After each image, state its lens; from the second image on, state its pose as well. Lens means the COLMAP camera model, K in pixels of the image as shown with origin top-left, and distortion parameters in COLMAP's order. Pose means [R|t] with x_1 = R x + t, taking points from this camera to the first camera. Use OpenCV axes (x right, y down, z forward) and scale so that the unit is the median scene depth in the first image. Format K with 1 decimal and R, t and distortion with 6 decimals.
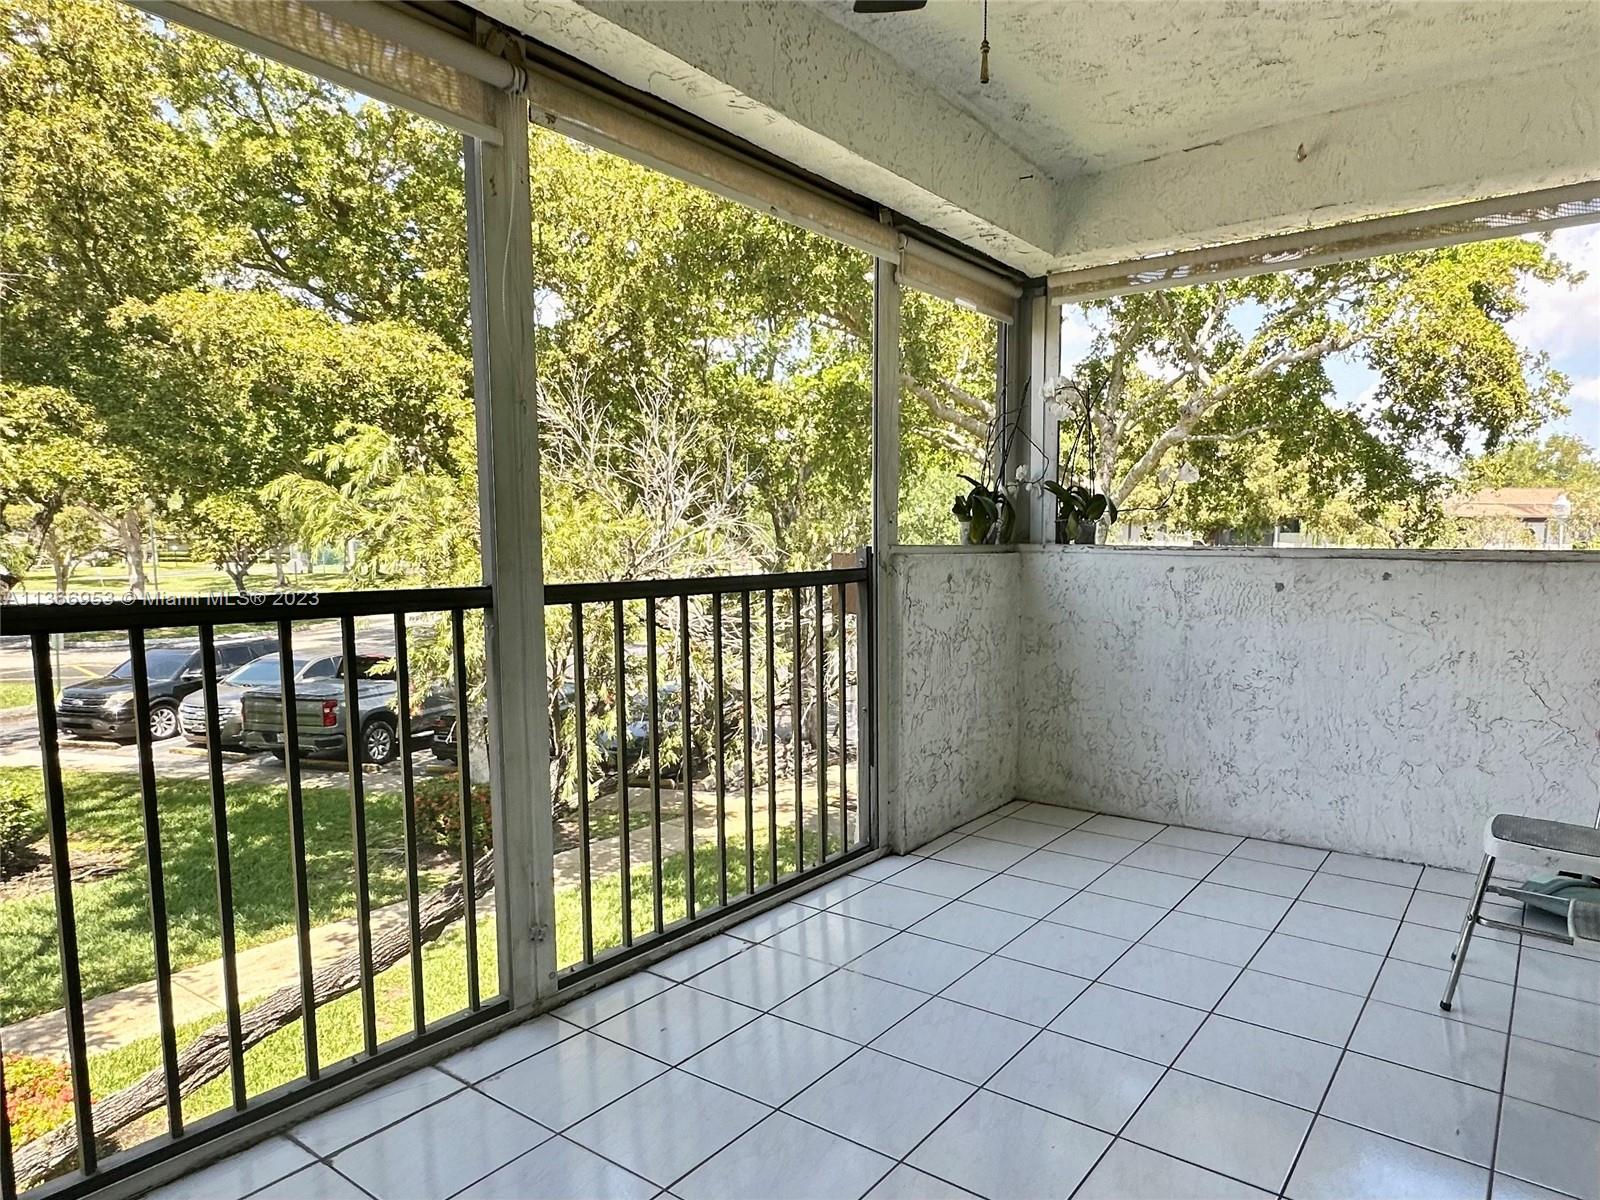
lens RADIAL K [[976.3, 0, 894.0], [0, 976.3, 644.1], [0, 0, 1]] dist [-0.007498, 0.005135]
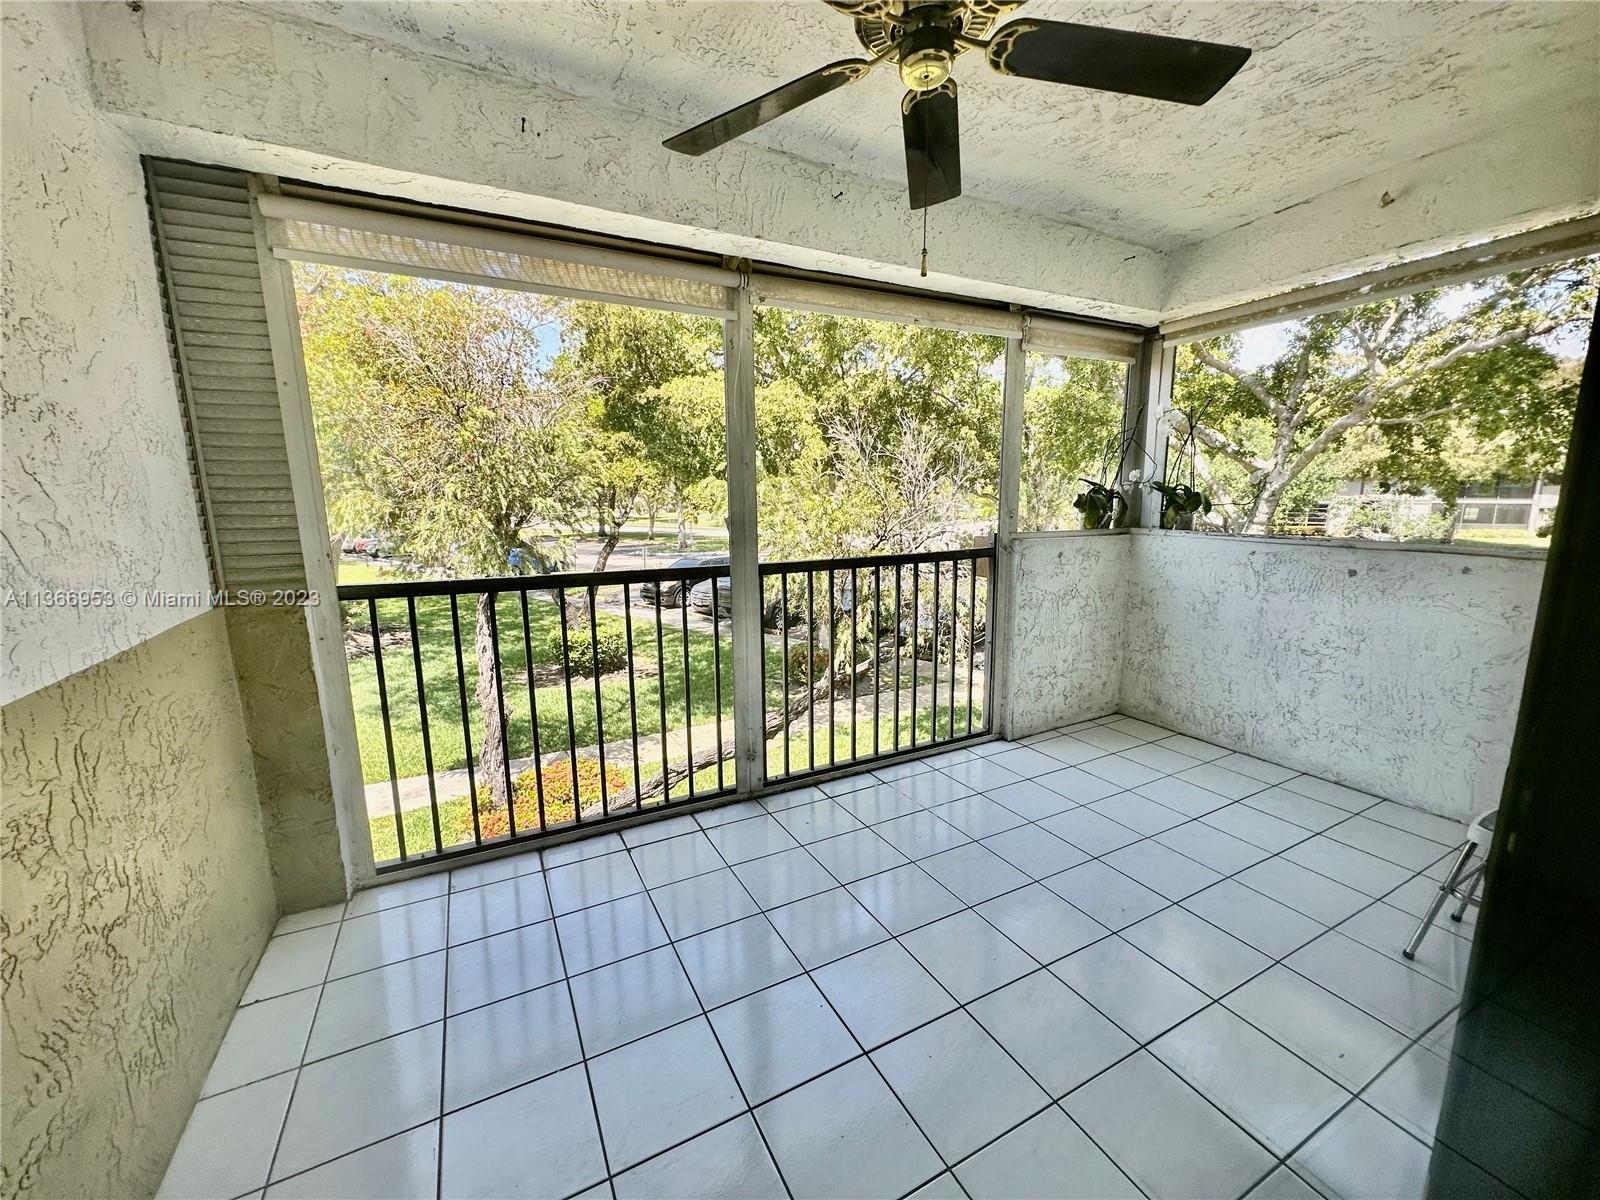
lens RADIAL K [[638.0, 0, 801.4], [0, 638.0, 602.7], [0, 0, 1]] dist [-0.004380, 0.000839]
pose [[0.884222, 0.069630, -0.461848, 0.146014], [-0.041368, 0.996614, 0.071053, -0.045065], [0.465232, -0.043721, 0.884108, 0.001969]]
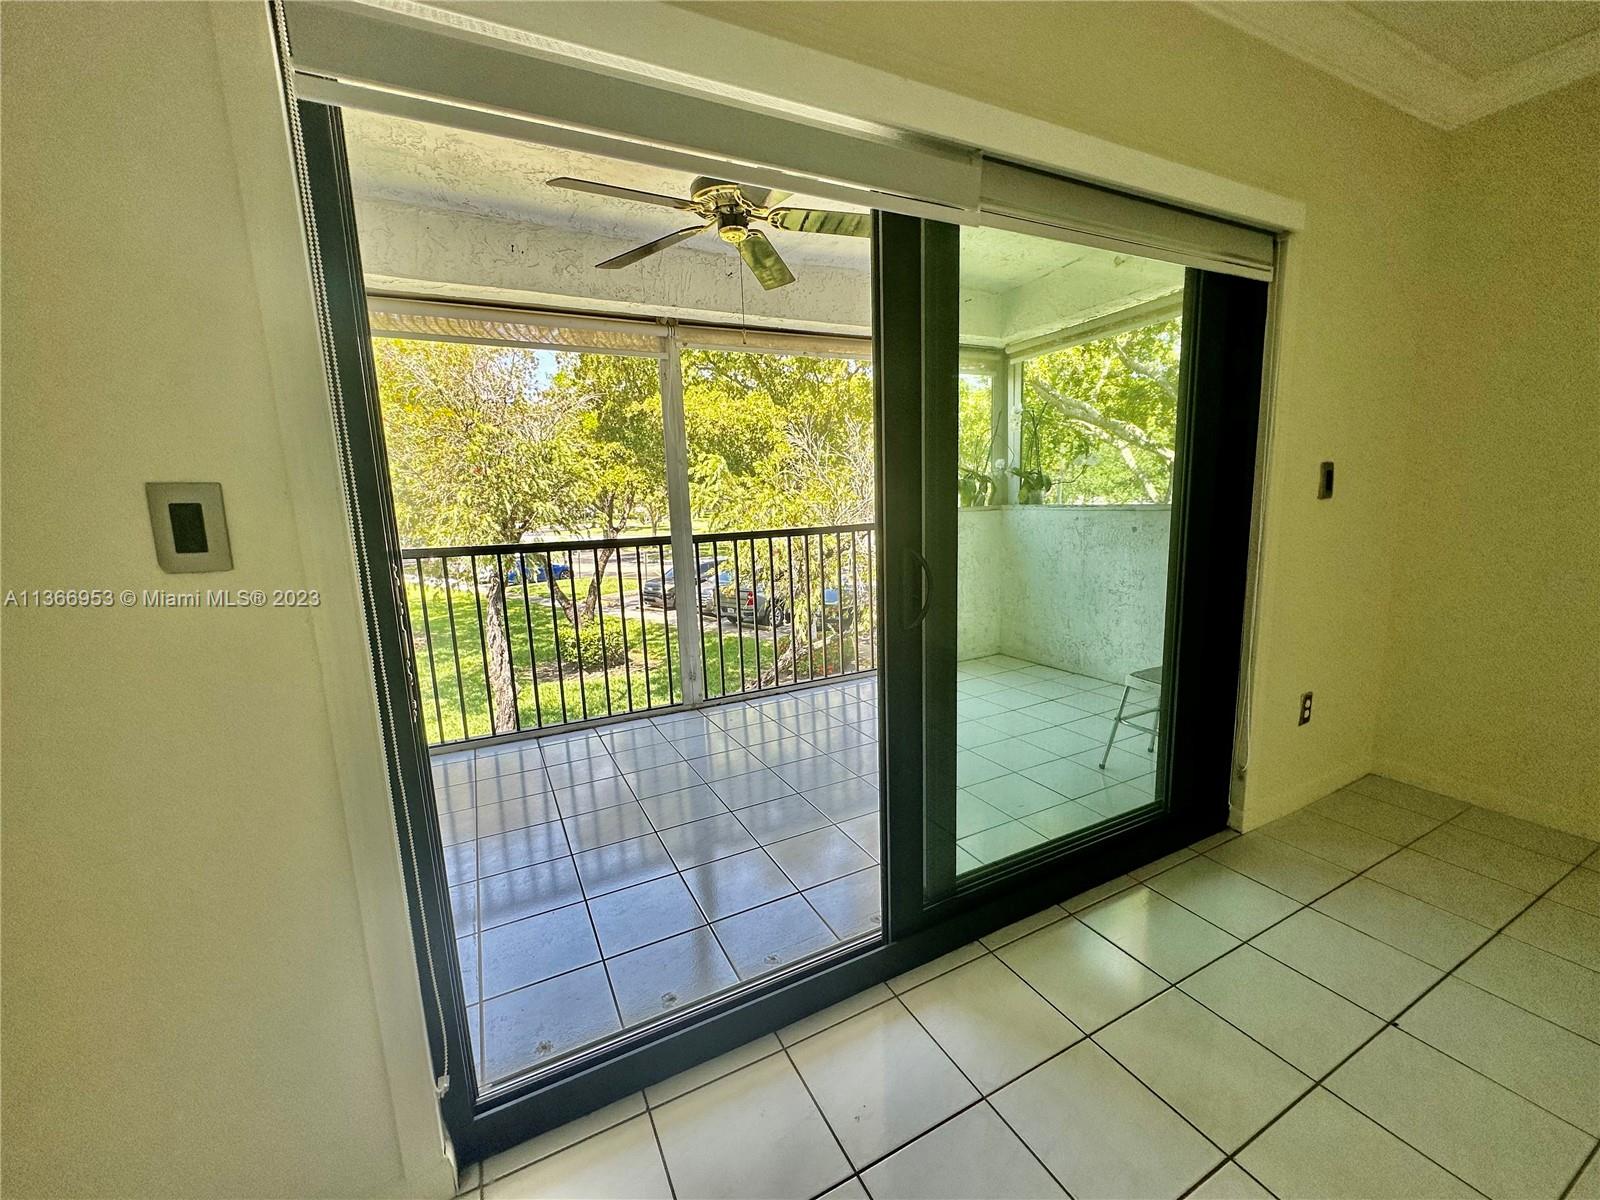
lens RADIAL K [[638.0, 0, 802.3], [0, 638.0, 603.0], [0, 0, 1]] dist [-0.004380, 0.000839]
pose [[0.881207, 0.042044, -0.470858, 0.370703], [-0.014097, 0.997931, 0.062724, 0.003573], [0.472521, -0.048635, 0.879976, -0.164281]]
